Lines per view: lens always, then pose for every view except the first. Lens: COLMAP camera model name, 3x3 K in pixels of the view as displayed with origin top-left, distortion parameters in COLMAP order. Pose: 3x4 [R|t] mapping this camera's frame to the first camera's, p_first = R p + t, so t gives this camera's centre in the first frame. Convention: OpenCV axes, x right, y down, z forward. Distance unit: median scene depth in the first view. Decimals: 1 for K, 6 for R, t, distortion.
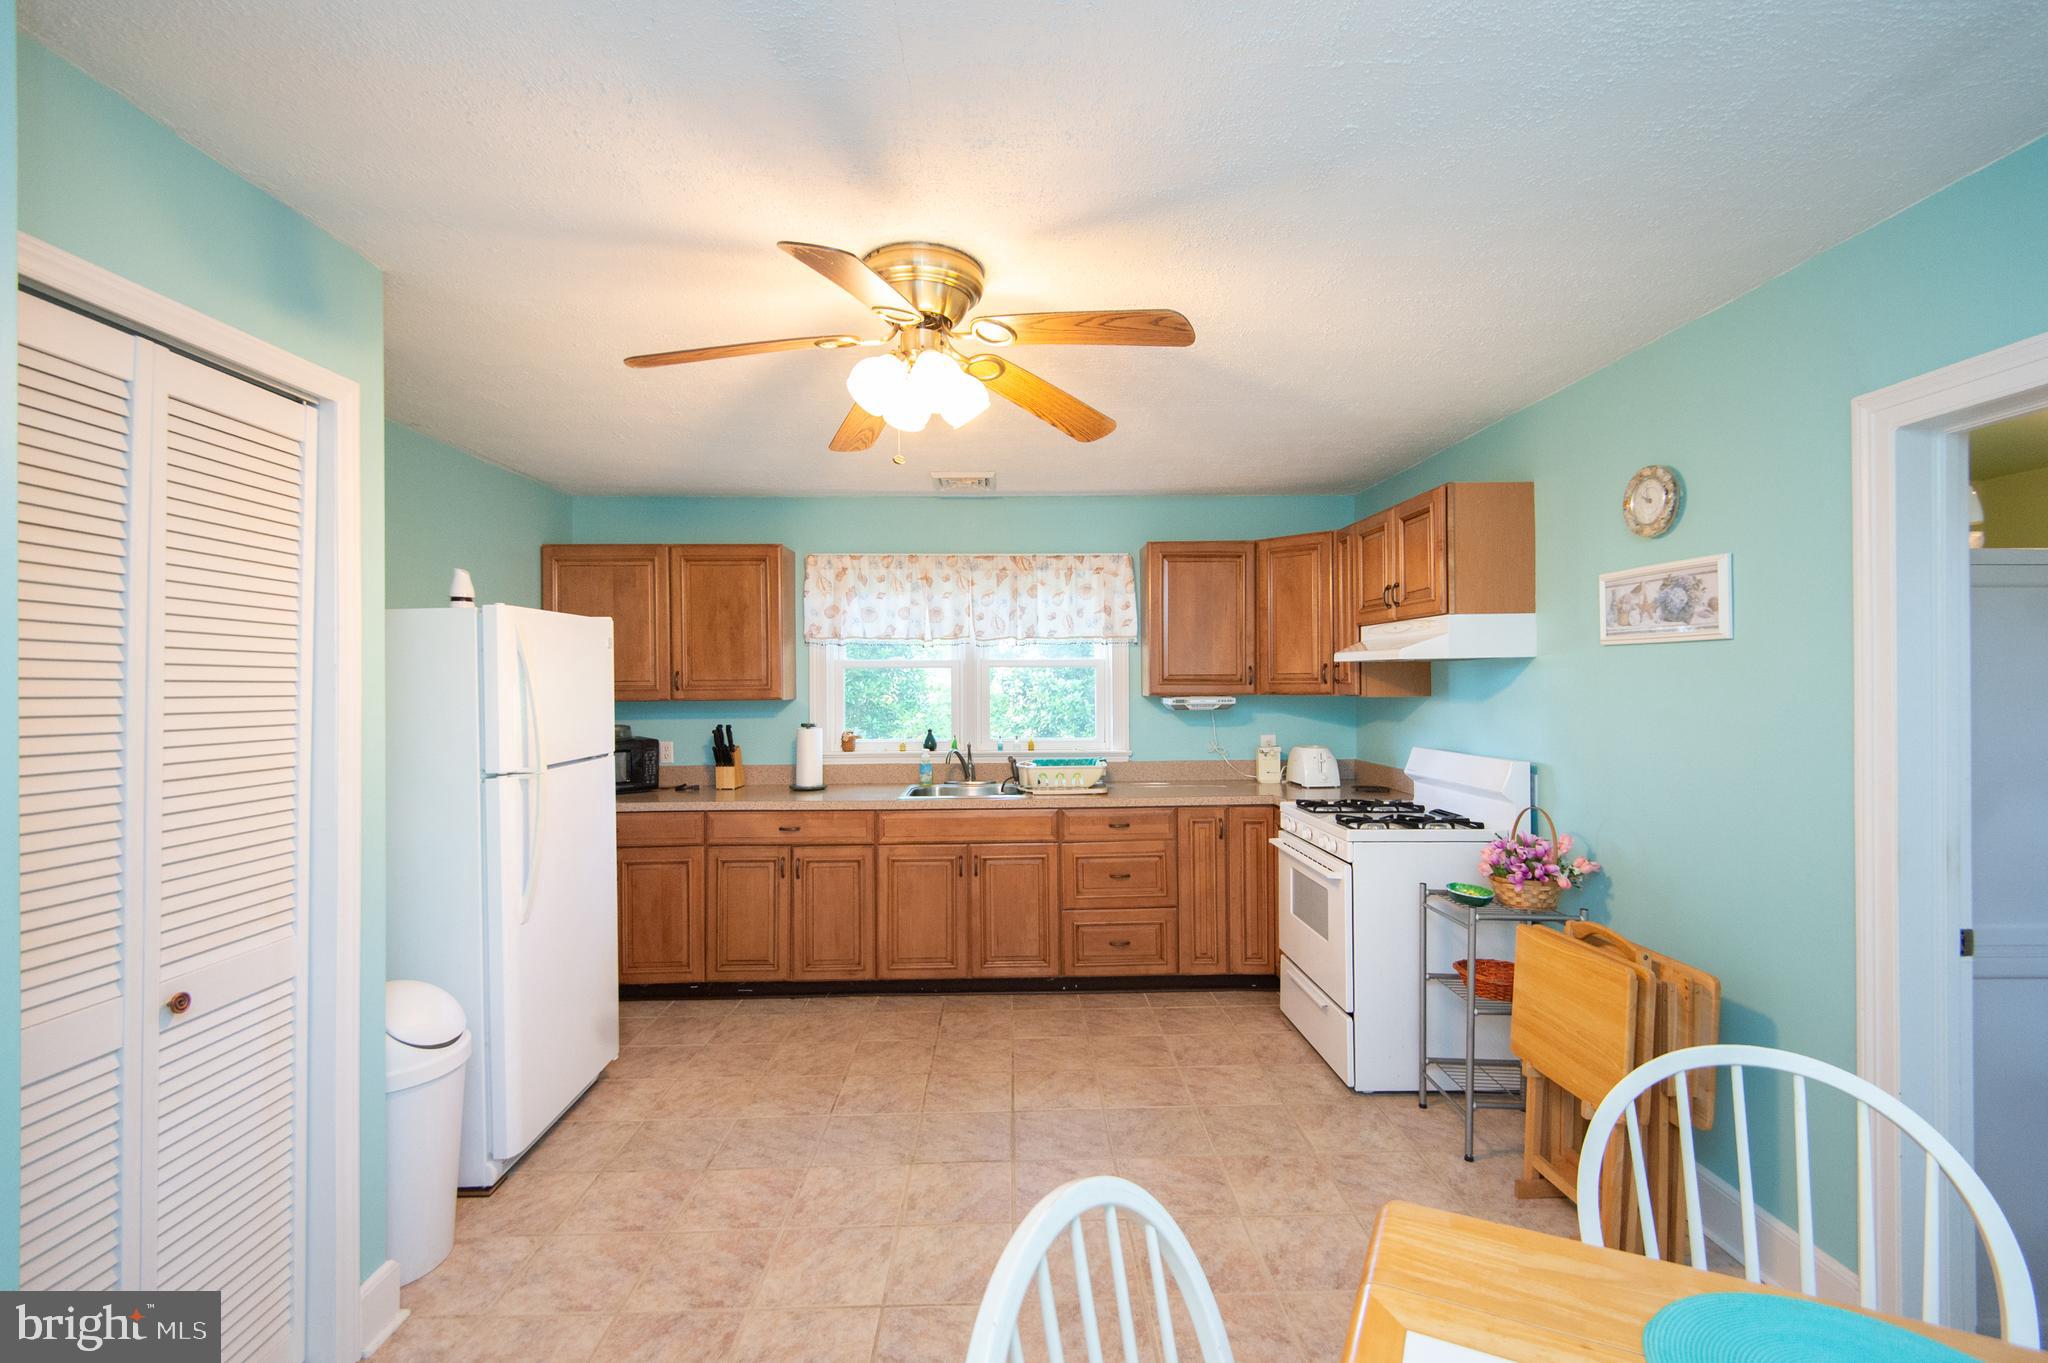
lens RADIAL K [[894.1, 0, 1026.0], [0, 894.1, 679.3], [0, 0, 1]] dist [0.045637, -0.030578]
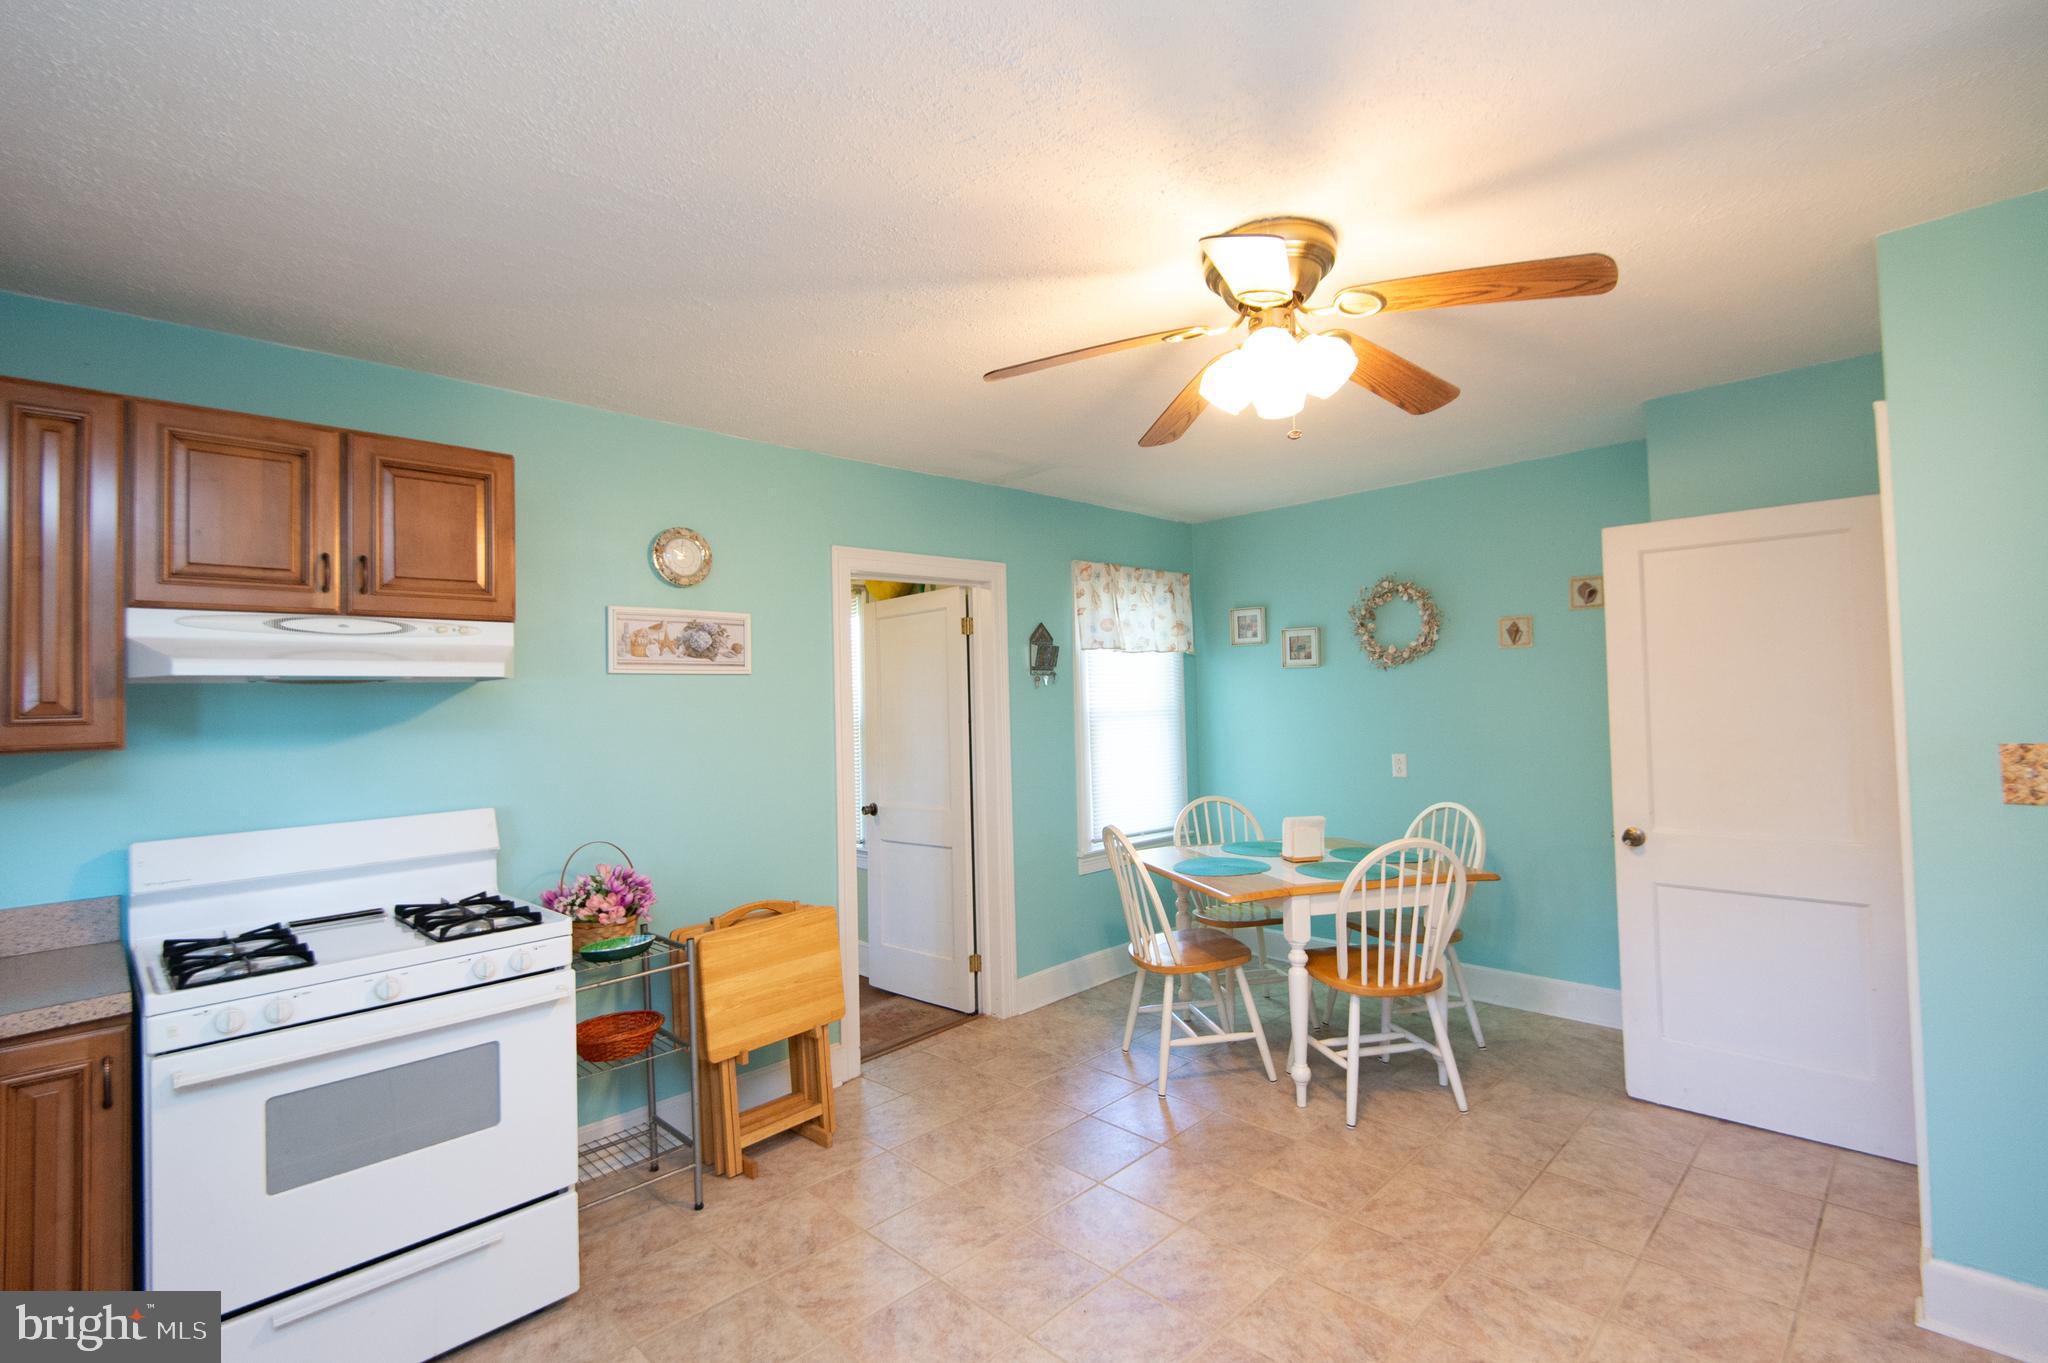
lens RADIAL K [[935.5, 0, 1024.0], [0, 935.5, 681.5], [0, 0, 1]] dist [0.001427, -0.008002]
pose [[-0.691982, 0.045343, 0.720490, -0.314456], [0.033504, 0.998967, -0.030690, 0.013832], [-0.721137, 0.002903, -0.692786, 0.946131]]
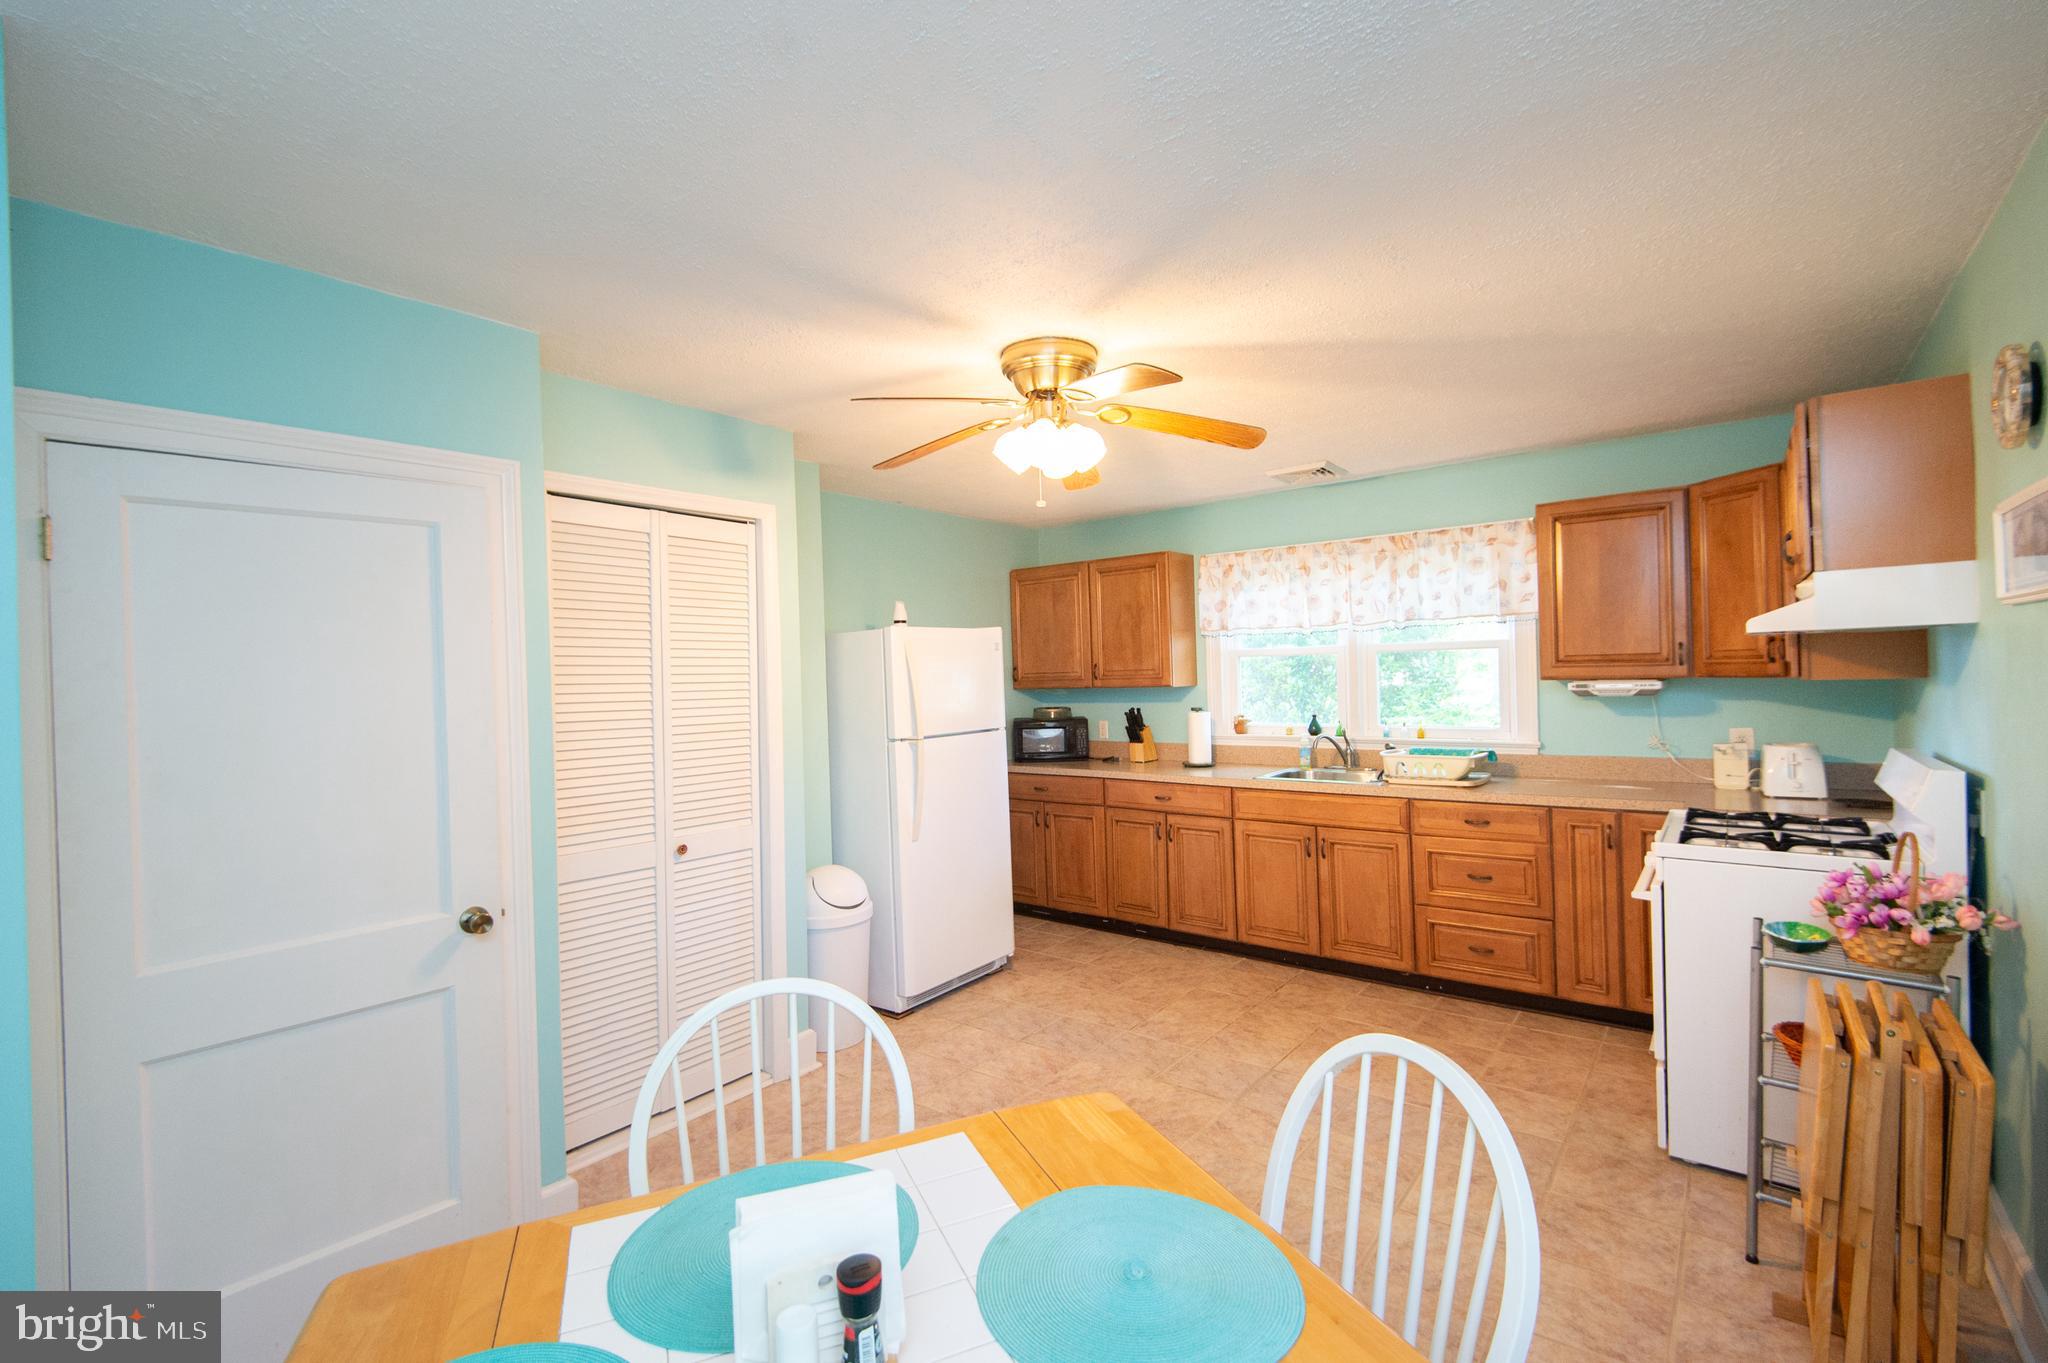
lens RADIAL K [[894.1, 0, 1026.0], [0, 894.1, 679.3], [0, 0, 1]] dist [0.045637, -0.030578]
pose [[0.777156, -0.010371, -0.629223, 0.326925], [0.022828, 0.999671, 0.011718, -0.004564], [0.628894, -0.023471, 0.777137, -0.008392]]
